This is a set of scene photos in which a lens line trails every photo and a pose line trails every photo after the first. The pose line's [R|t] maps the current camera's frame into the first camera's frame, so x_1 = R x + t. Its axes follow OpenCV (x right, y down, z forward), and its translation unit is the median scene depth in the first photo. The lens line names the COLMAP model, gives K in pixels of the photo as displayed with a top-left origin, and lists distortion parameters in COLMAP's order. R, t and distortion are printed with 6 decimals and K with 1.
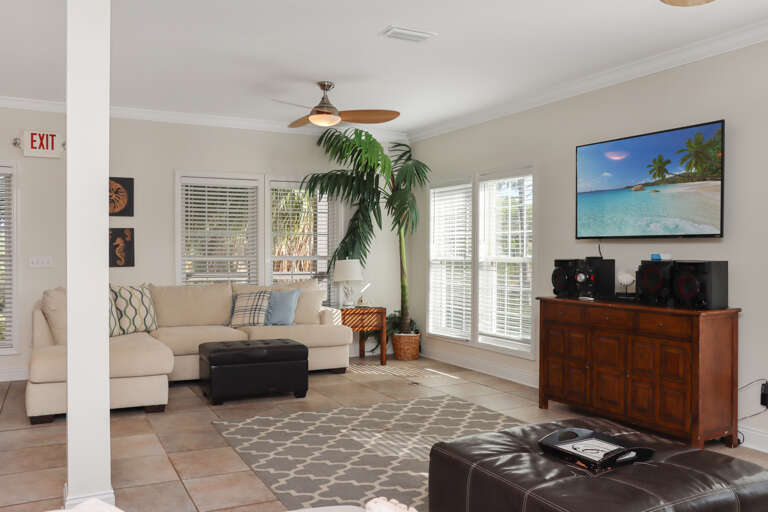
lens RADIAL K [[662.2, 0, 403.7], [0, 662.2, 257.4], [0, 0, 1]] dist [-0.089082, 0.009445]
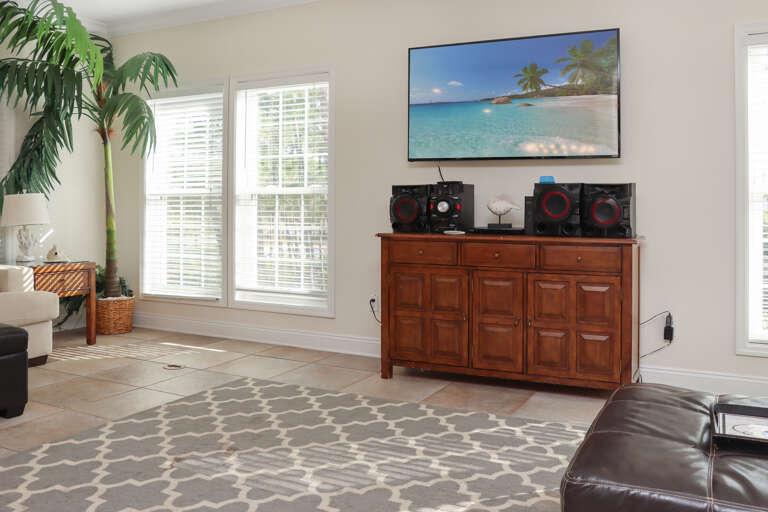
lens RADIAL K [[669.1, 0, 403.0], [0, 669.1, 195.7], [0, 0, 1]] dist [-0.104635, 0.097536]
pose [[0.816654, 0.002779, 0.577120, -0.195561], [0.007457, 0.999854, -0.015367, 0.023593], [-0.577079, 0.016853, 0.816514, 0.297256]]
